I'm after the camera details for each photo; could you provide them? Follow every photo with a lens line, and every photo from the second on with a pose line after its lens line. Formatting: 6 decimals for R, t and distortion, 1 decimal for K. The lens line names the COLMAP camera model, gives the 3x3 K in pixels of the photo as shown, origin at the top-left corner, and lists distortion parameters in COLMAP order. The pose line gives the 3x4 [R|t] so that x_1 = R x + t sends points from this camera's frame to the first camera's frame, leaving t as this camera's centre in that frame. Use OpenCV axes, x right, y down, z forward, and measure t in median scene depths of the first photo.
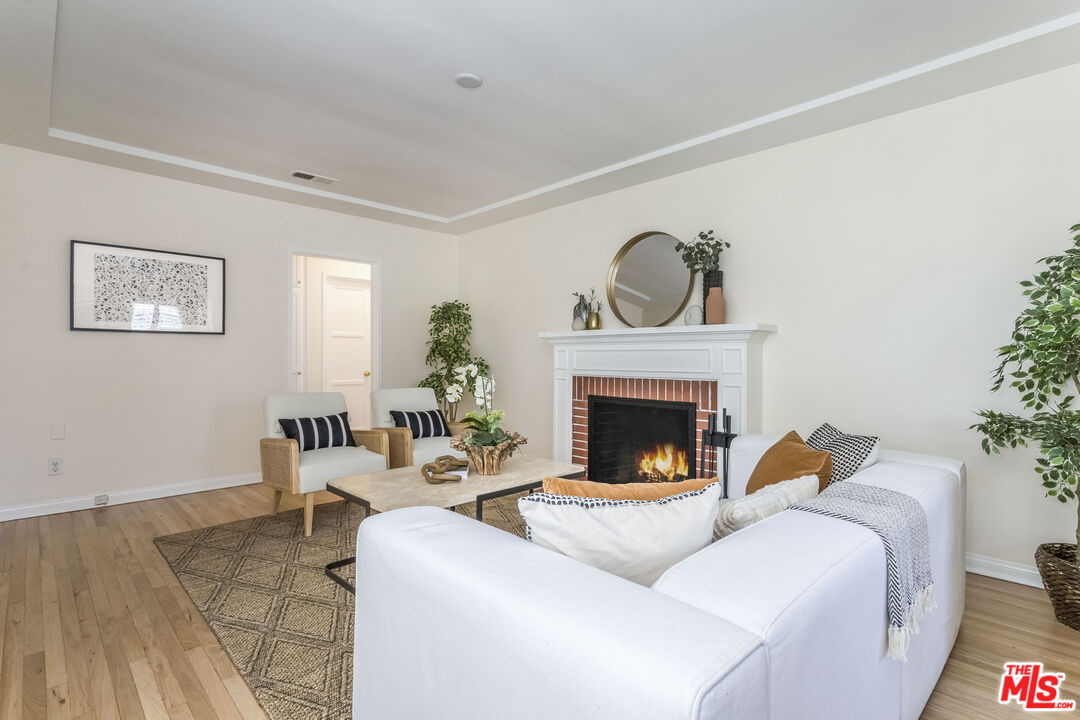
lens RADIAL K [[519.7, 0, 531.9], [0, 519.7, 355.6], [0, 0, 1]] dist [-0.012168, 0.008508]
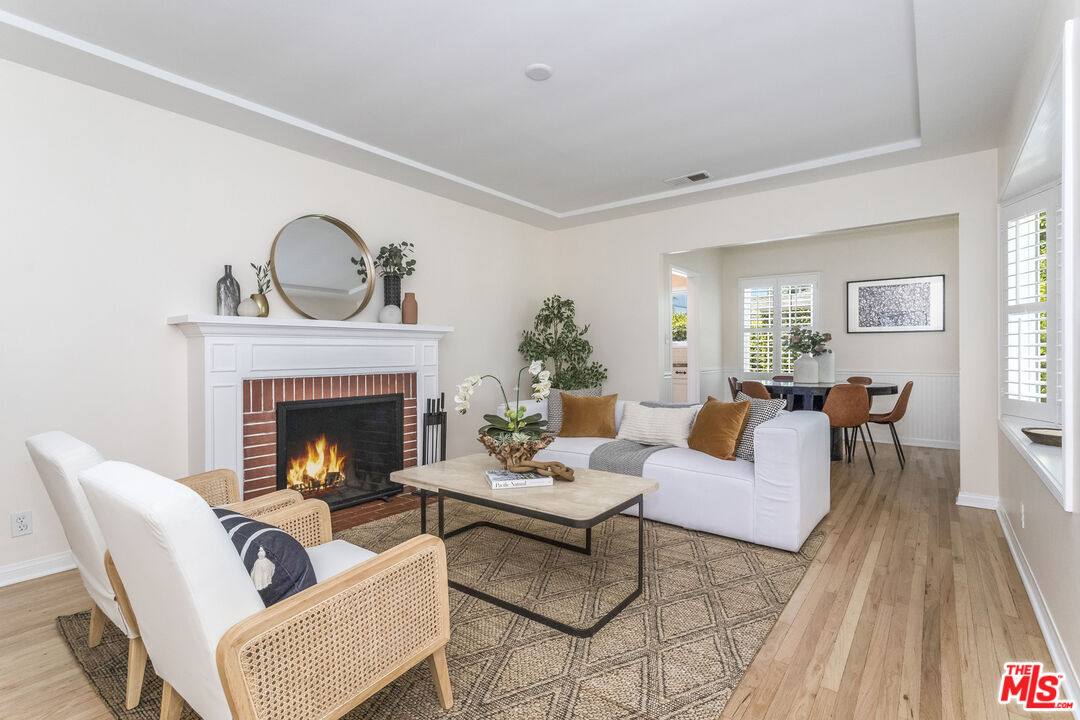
lens RADIAL K [[519.7, 0, 533.1], [0, 519.7, 358.8], [0, 0, 1]] dist [-0.012168, 0.008508]
pose [[-0.139716, -0.021337, 0.989962, -0.759585], [-0.005270, 0.999770, 0.020804, -0.007628], [-0.990178, -0.002311, -0.139796, 0.790112]]
